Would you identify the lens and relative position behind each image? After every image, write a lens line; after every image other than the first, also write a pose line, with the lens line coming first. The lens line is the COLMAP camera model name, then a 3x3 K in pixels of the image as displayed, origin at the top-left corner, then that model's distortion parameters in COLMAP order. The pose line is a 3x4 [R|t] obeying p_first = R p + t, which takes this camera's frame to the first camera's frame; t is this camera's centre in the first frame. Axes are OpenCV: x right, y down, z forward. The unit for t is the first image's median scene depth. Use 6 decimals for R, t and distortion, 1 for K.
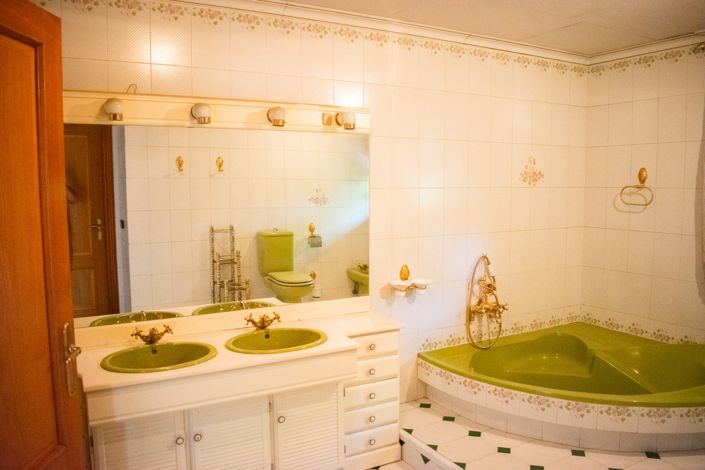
lens RADIAL K [[562.9, 0, 356.8], [0, 562.9, 234.1], [0, 0, 1]] dist [-0.086079, 0.012108]
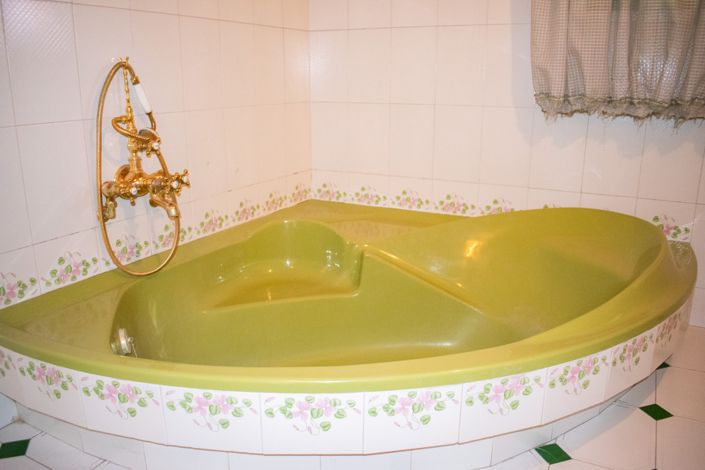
lens RADIAL K [[557.0, 0, 354.9], [0, 557.0, 234.8], [0, 0, 1]] dist [-0.091455, 0.016066]
pose [[0.835829, -0.141921, 0.530329, 0.140139], [0.045263, 0.980533, 0.191064, 0.097513], [-0.547121, -0.135693, 0.825982, 0.557542]]
